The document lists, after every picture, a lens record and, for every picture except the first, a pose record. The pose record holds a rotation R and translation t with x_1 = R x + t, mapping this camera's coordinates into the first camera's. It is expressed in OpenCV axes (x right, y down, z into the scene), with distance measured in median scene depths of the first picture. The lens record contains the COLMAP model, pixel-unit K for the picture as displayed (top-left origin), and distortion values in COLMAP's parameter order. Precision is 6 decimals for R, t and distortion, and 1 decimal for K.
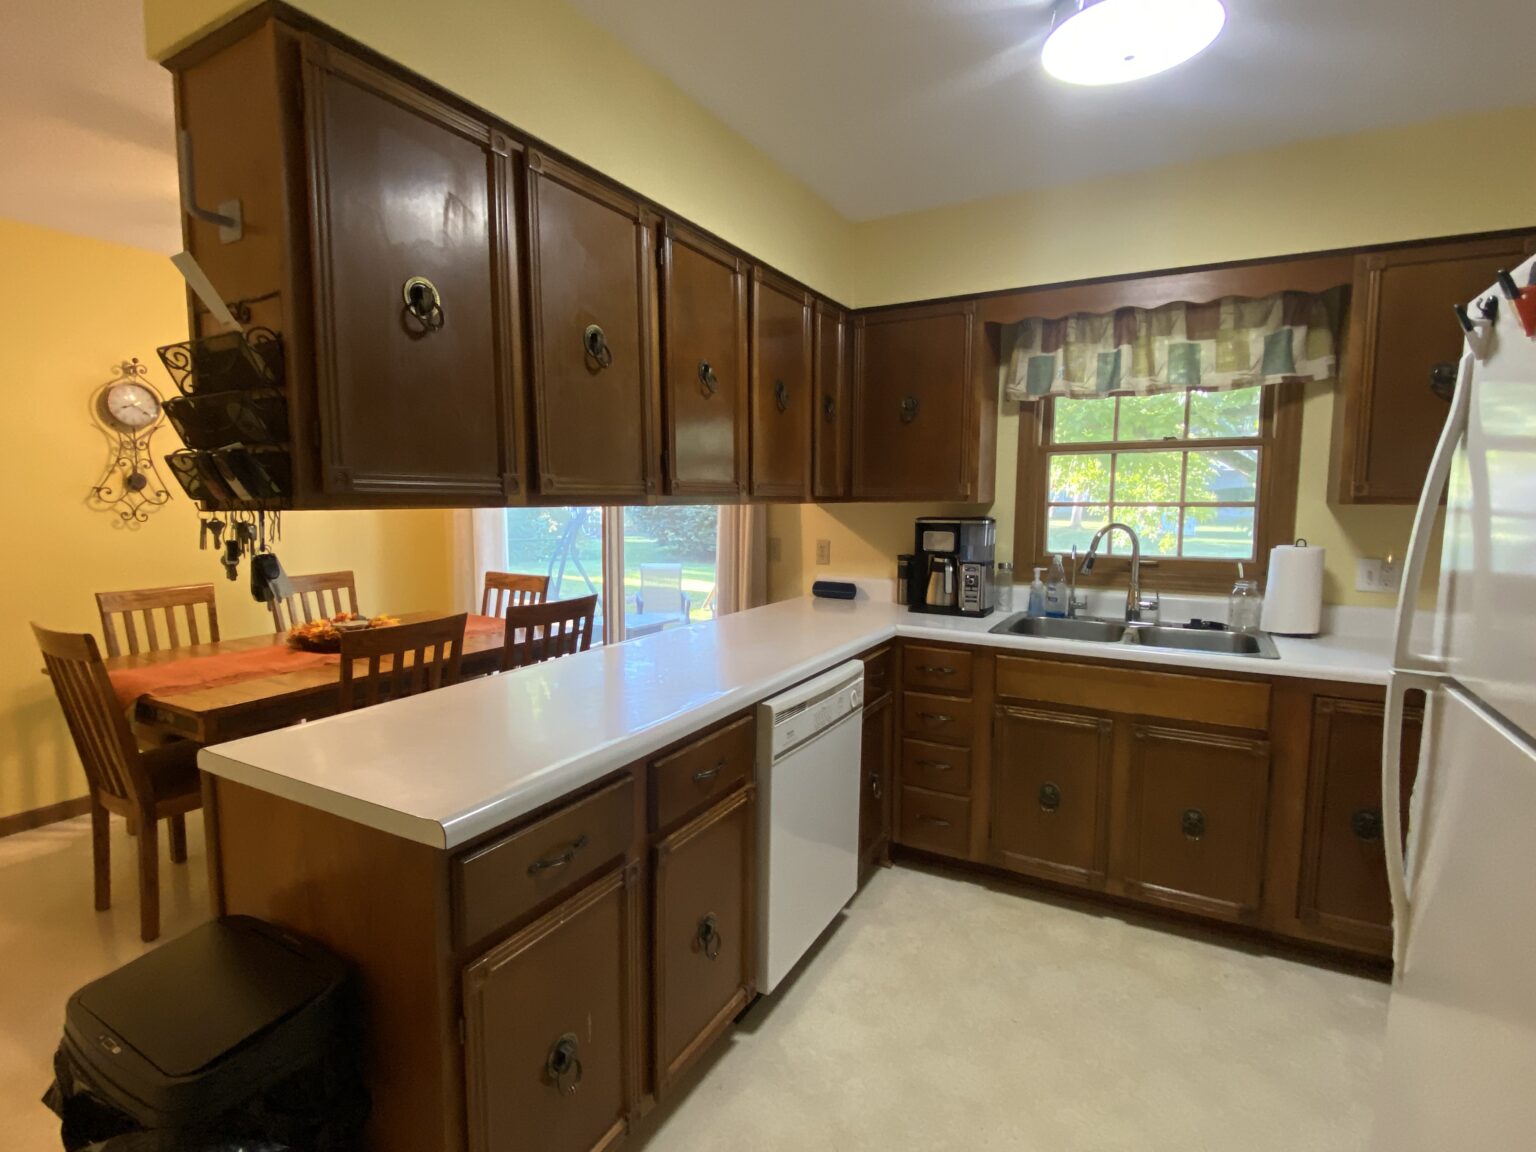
lens RADIAL K [[774.6, 0, 769.4], [0, 774.6, 573.9], [0, 0, 1]] dist [0.040859, -0.031222]
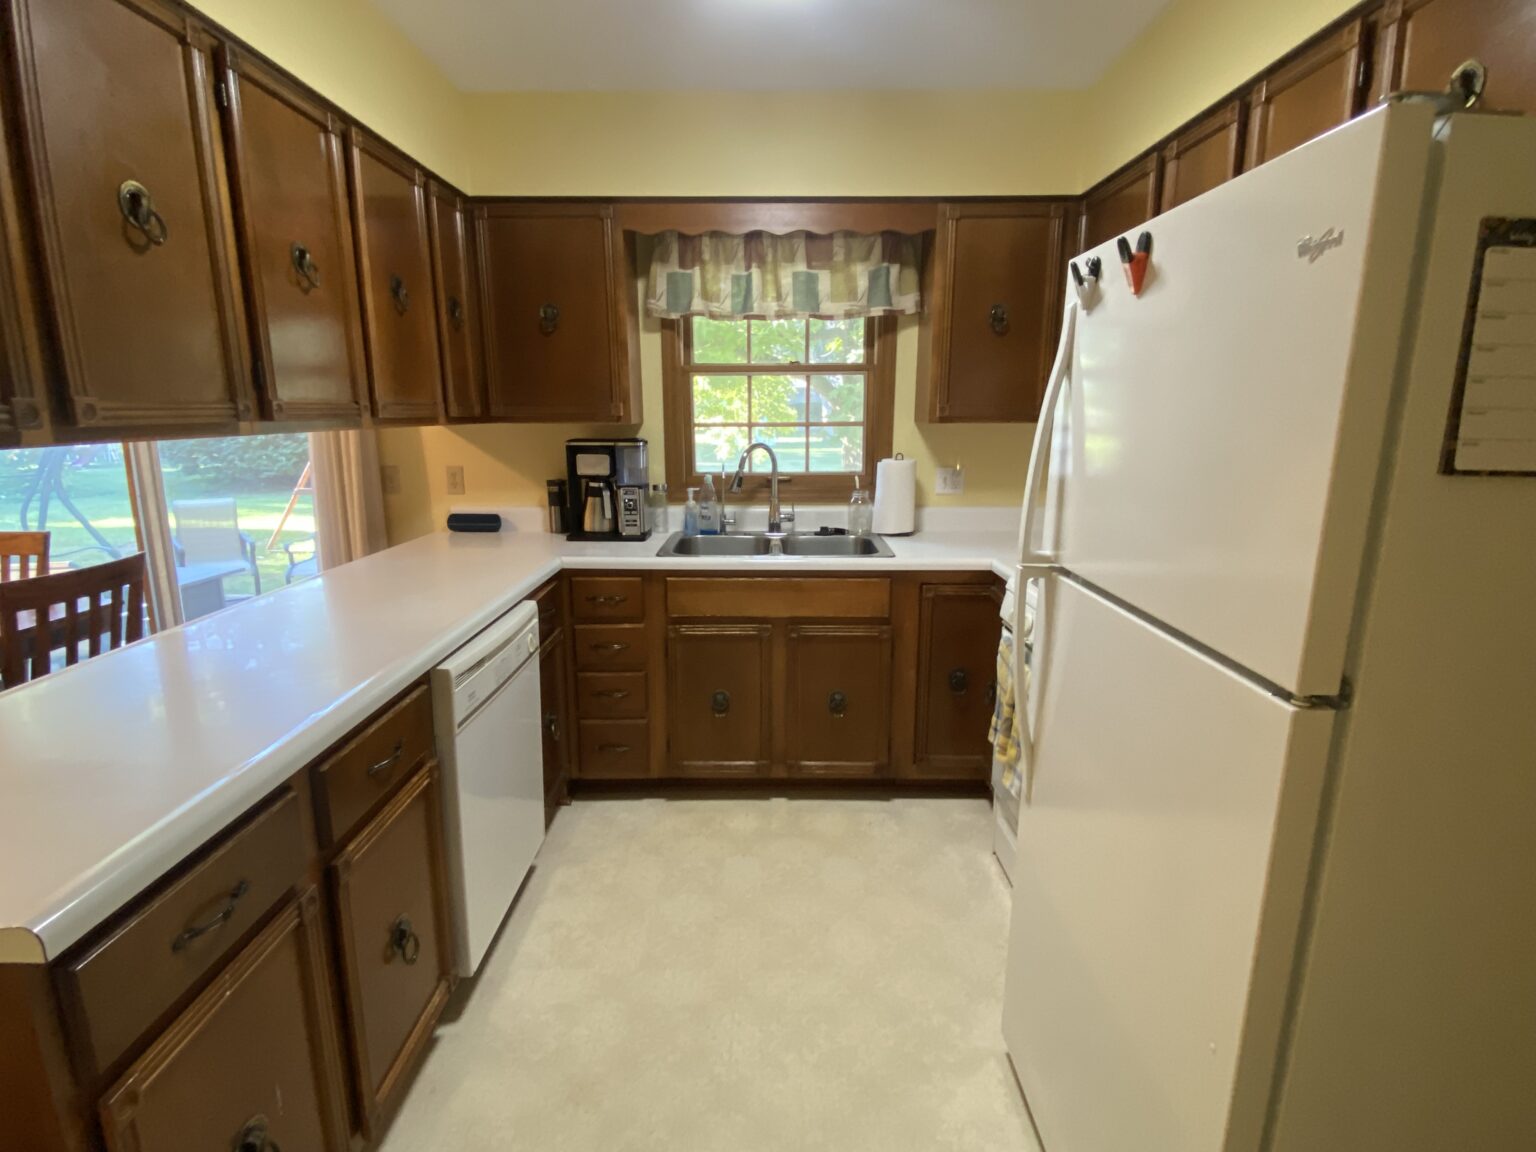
lens RADIAL K [[774.6, 0, 772.9], [0, 774.6, 574.4], [0, 0, 1]] dist [0.040859, -0.031222]
pose [[0.876140, -0.104451, 0.470604, -0.059602], [0.052396, 0.991094, 0.122426, -0.016180], [-0.479200, -0.082604, 0.873810, 0.053950]]
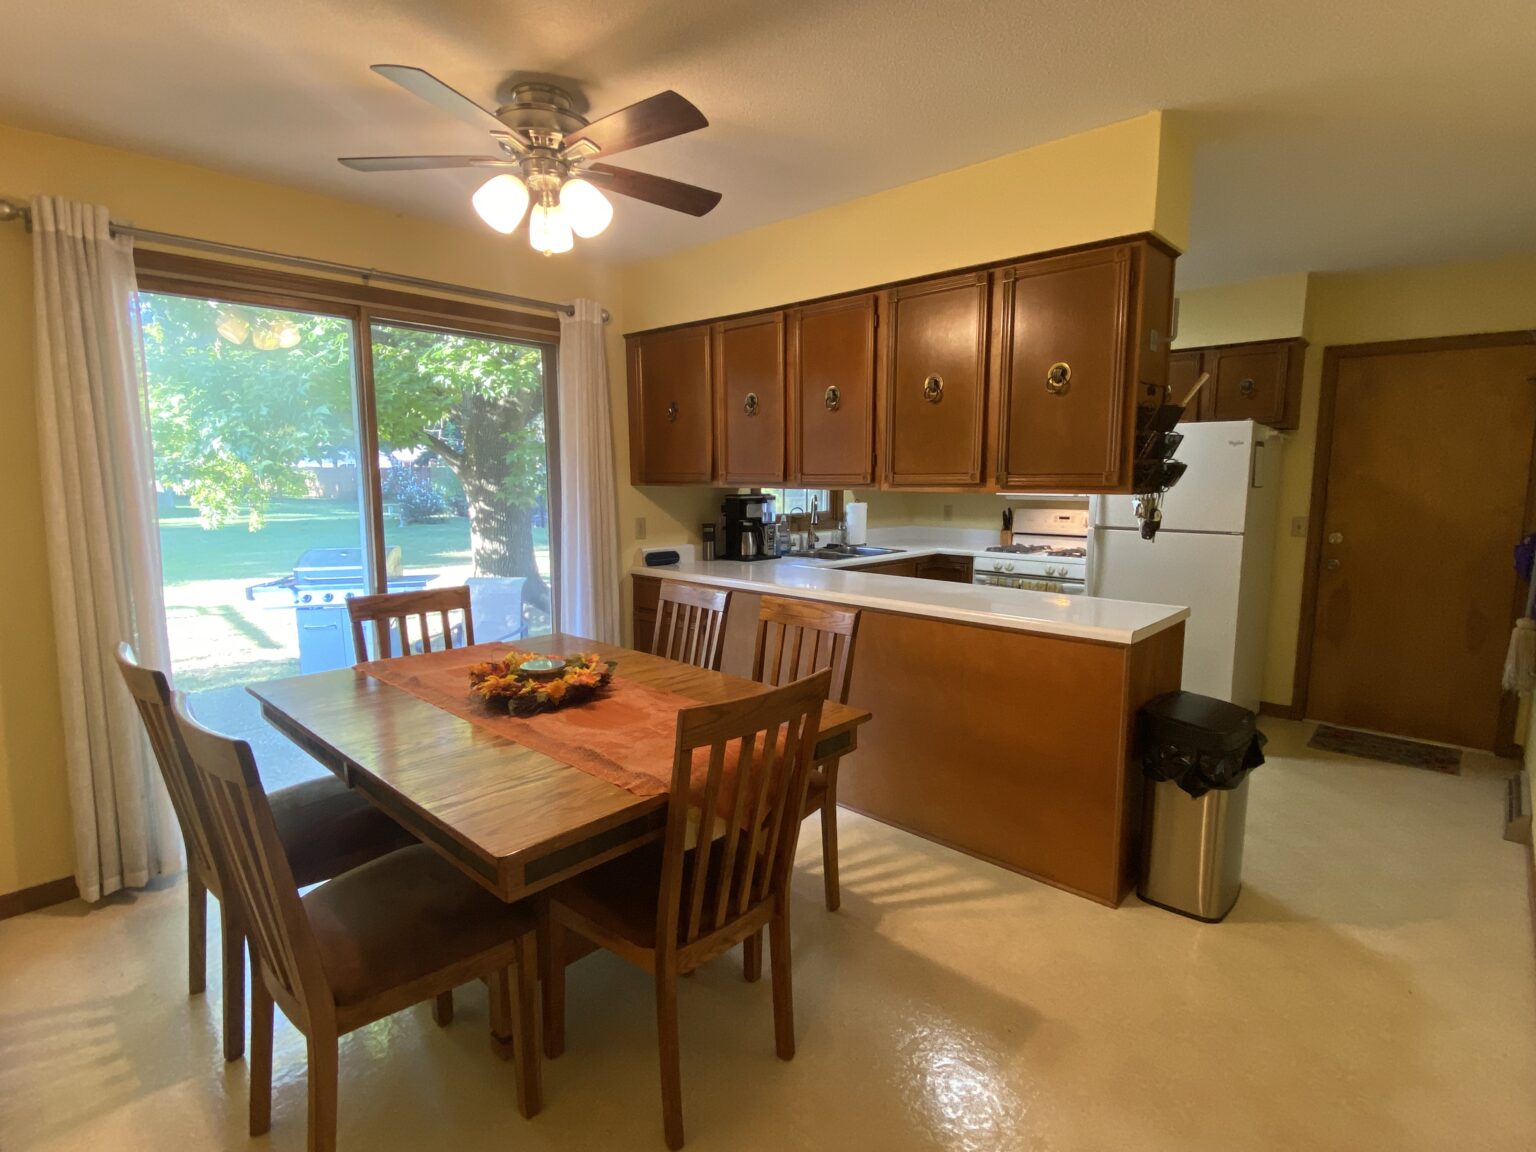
lens RADIAL K [[774.6, 0, 766.2], [0, 774.6, 565.6], [0, 0, 1]] dist [0.040859, -0.031222]
pose [[0.234298, -0.115923, 0.965229, -1.398061], [0.096983, 0.990699, 0.095440, -0.089242], [-0.967315, 0.071250, 0.243362, 0.738305]]
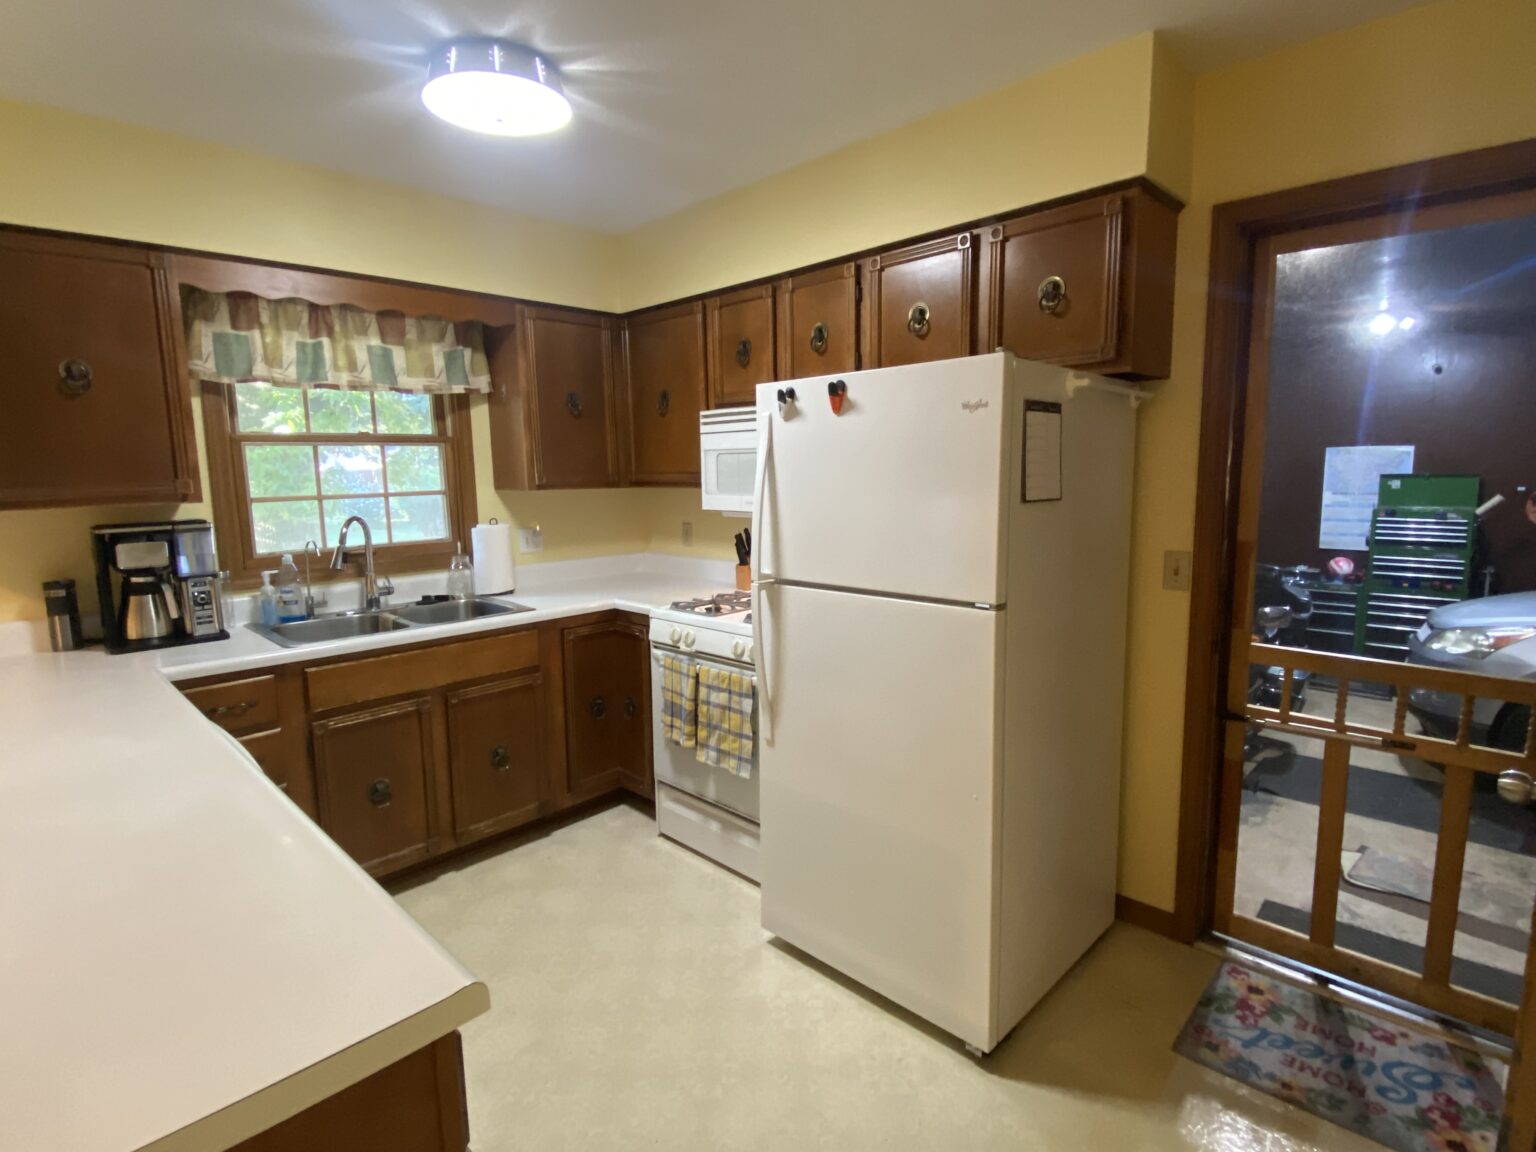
lens RADIAL K [[774.6, 0, 777.5], [0, 774.6, 567.3], [0, 0, 1]] dist [0.040859, -0.031222]
pose [[0.263488, -0.133668, 0.955357, -0.418948], [0.116634, 0.987502, 0.105998, -0.045577], [-0.957586, 0.083498, 0.275786, 0.211653]]
